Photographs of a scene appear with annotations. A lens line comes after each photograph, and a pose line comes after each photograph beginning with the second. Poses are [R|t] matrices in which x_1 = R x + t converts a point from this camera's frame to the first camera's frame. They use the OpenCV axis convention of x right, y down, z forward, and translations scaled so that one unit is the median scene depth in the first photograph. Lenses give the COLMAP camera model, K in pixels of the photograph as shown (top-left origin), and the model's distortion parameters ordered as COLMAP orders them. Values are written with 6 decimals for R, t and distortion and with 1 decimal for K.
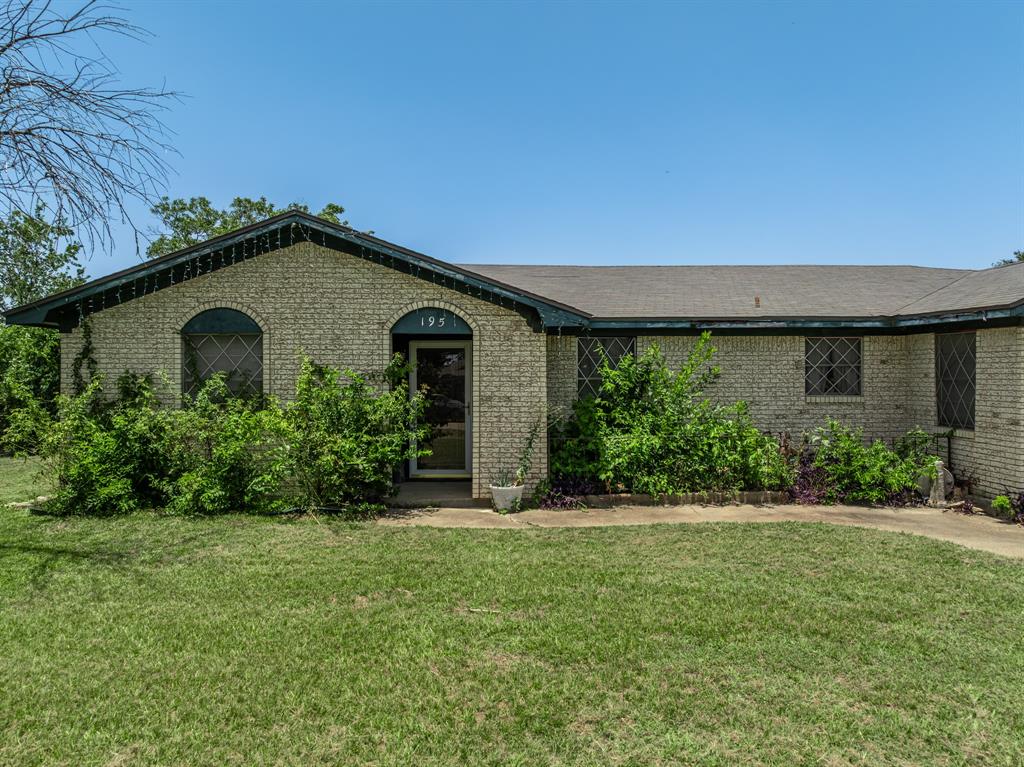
lens RADIAL K [[708.4, 0, 512.0], [0, 708.4, 383.5], [0, 0, 1]] dist [-0.034305, 0.005997]
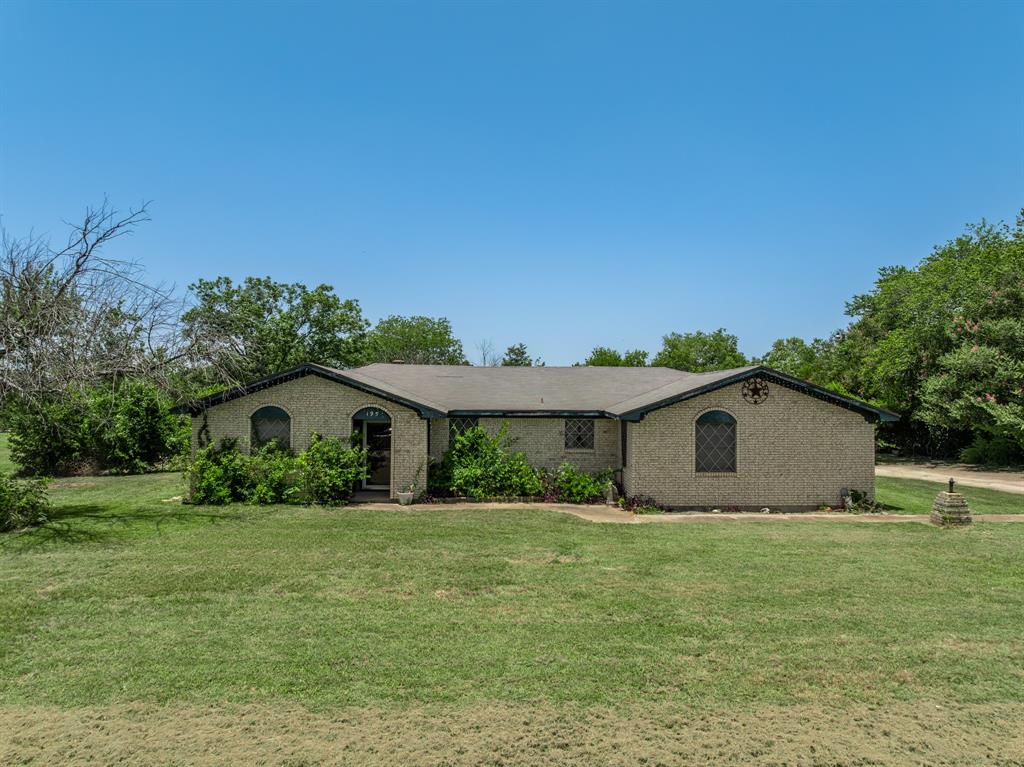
lens RADIAL K [[708.4, 0, 512.0], [0, 708.4, 383.5], [0, 0, 1]] dist [-0.034305, 0.005997]
pose [[0.999803, 0.008636, 0.017848, 0.265420], [-0.008186, 0.999651, -0.025110, -0.129899], [-0.018059, 0.024959, 0.999525, -1.113297]]
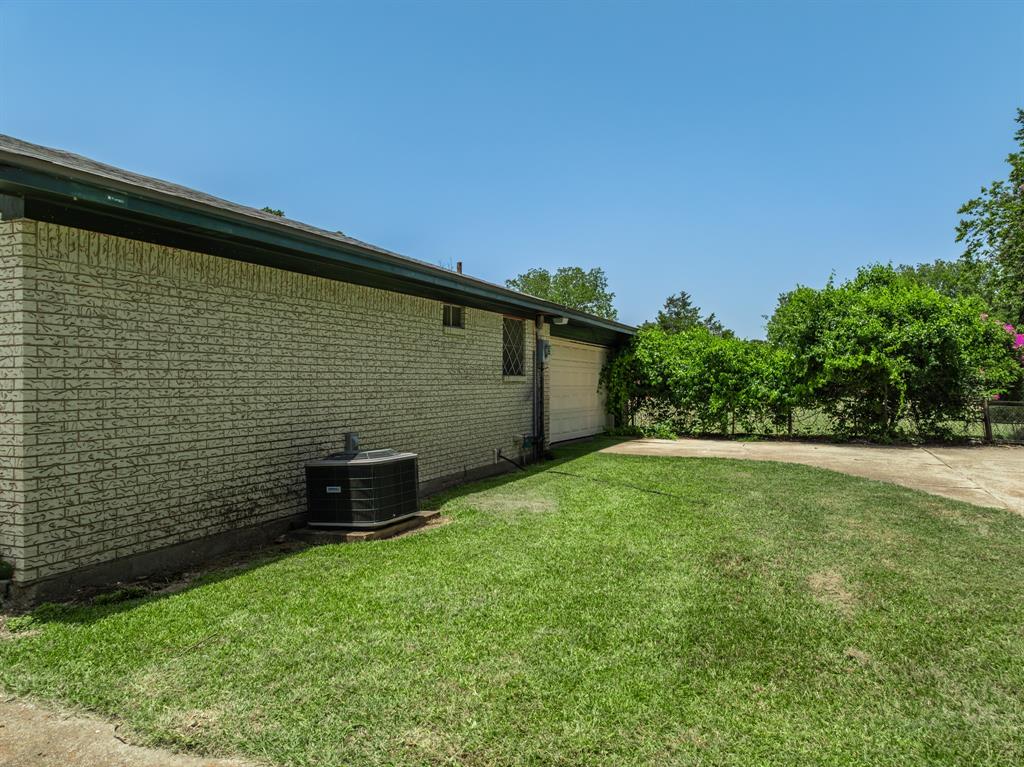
lens RADIAL K [[708.4, 0, 512.0], [0, 708.4, 383.5], [0, 0, 1]] dist [-0.034305, 0.005997]
pose [[0.914404, 0.003636, -0.404786, 1.815781], [-0.001968, 0.999988, 0.004538, 0.028988], [0.404798, -0.003353, 0.914400, 0.583808]]
